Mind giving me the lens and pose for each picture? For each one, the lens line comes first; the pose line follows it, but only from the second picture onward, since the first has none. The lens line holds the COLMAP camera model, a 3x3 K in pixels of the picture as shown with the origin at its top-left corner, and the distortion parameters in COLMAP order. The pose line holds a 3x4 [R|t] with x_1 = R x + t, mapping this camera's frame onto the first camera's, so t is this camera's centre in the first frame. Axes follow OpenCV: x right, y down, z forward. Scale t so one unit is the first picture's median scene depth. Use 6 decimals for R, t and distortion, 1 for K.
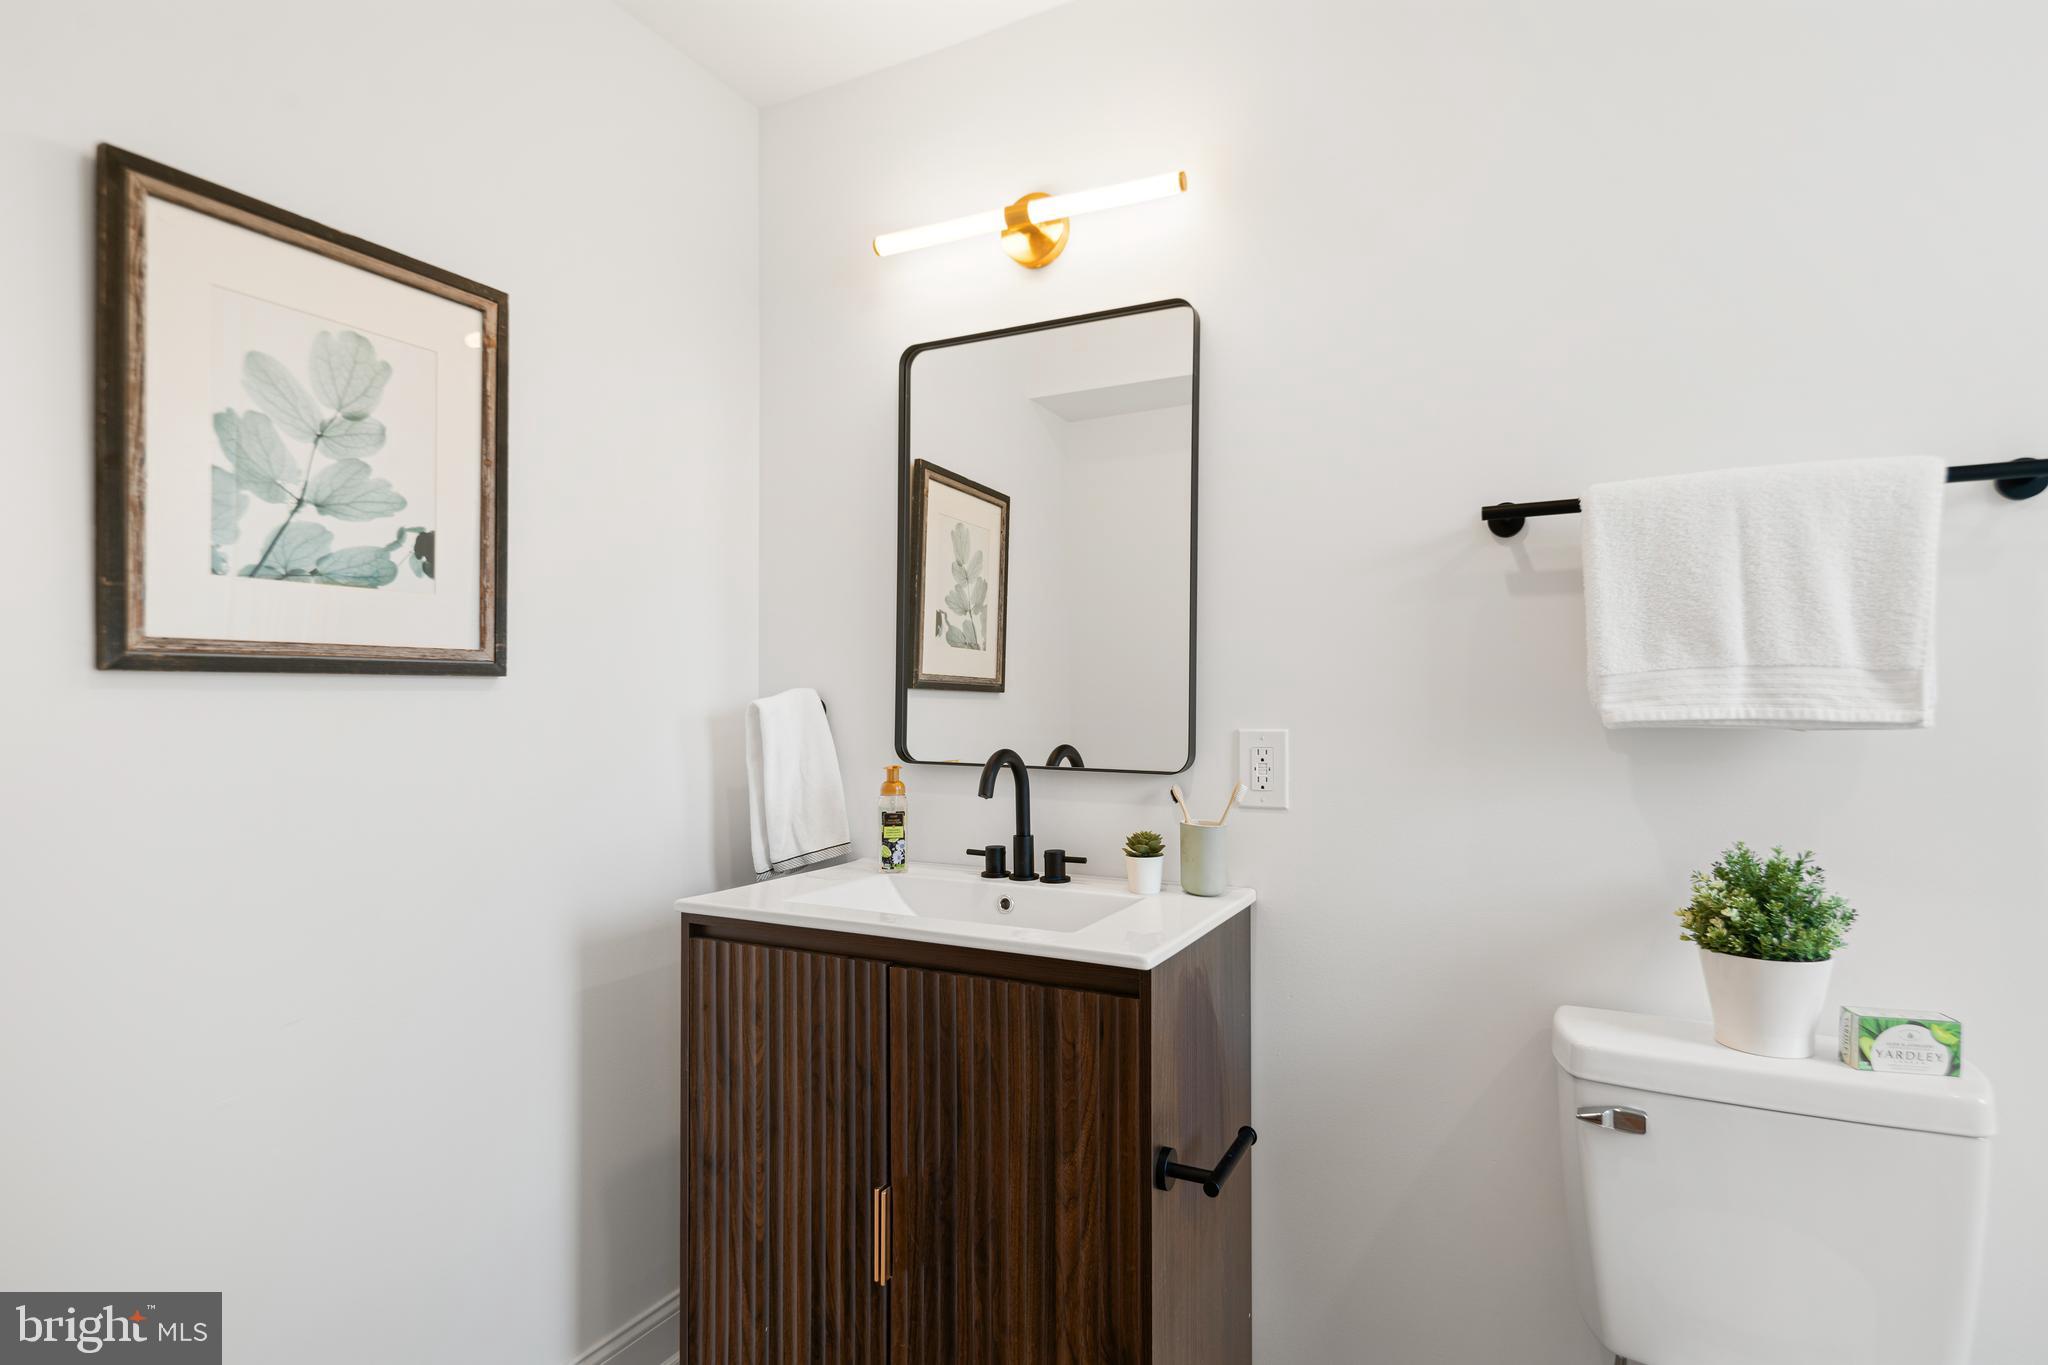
lens RADIAL K [[1006.7, 0, 1037.2], [0, 1006.7, 685.6], [0, 0, 1]] dist [0.002055, 0.000126]
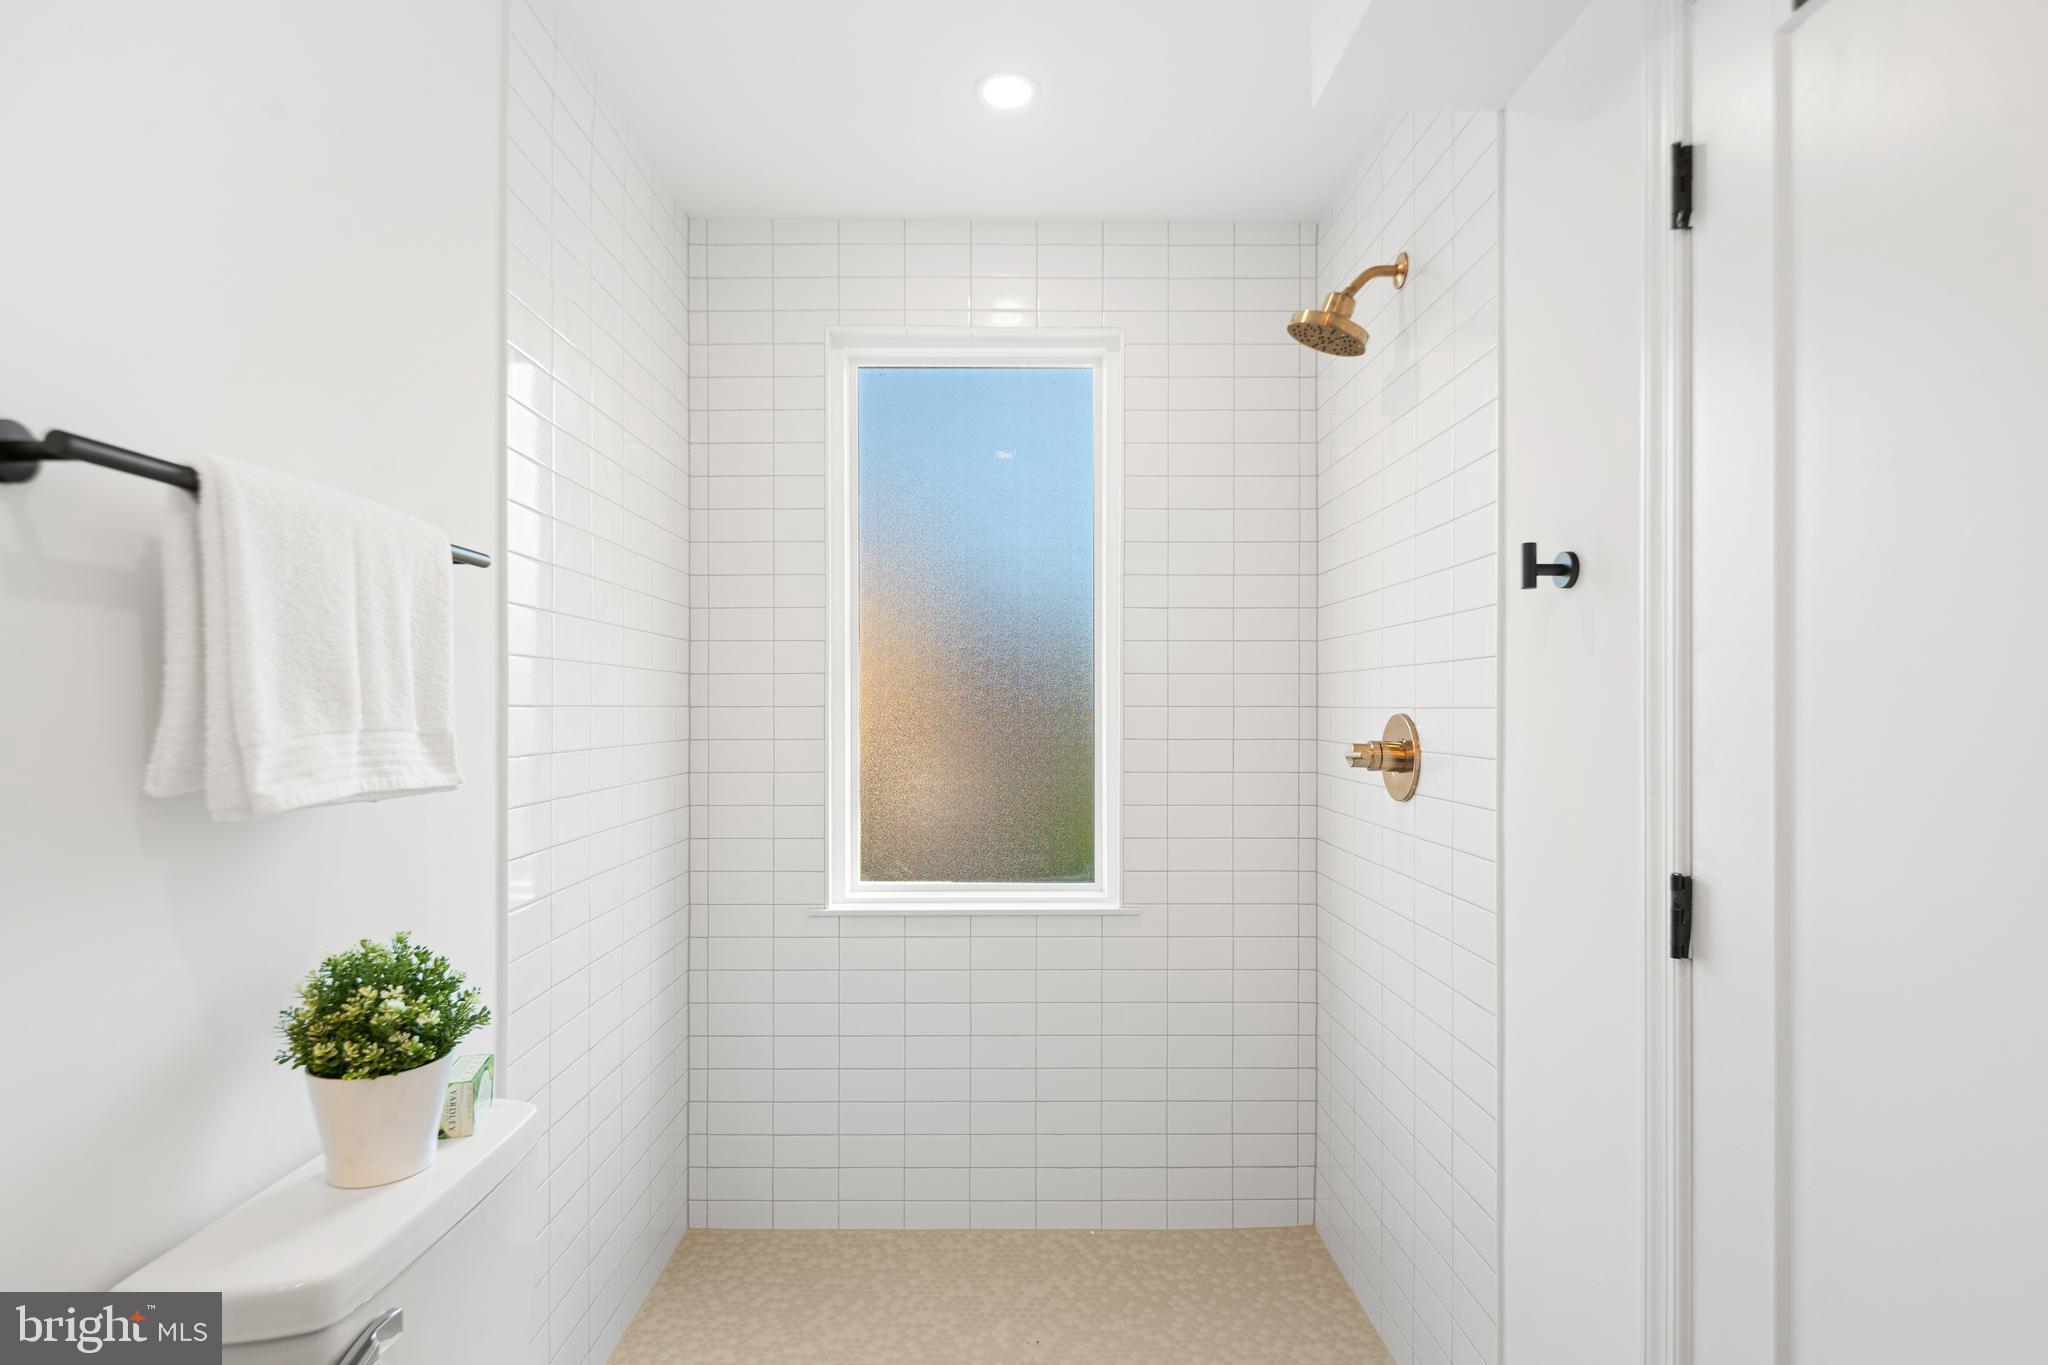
lens RADIAL K [[994.0, 0, 1021.9], [0, 994.0, 717.0], [0, 0, 1]] dist [0.000482, 0.000005]
pose [[-0.464935, 0.001913, 0.885343, -0.292681], [-0.003721, 0.999985, -0.004115, -0.029502], [-0.885337, -0.005207, -0.464921, 0.904383]]
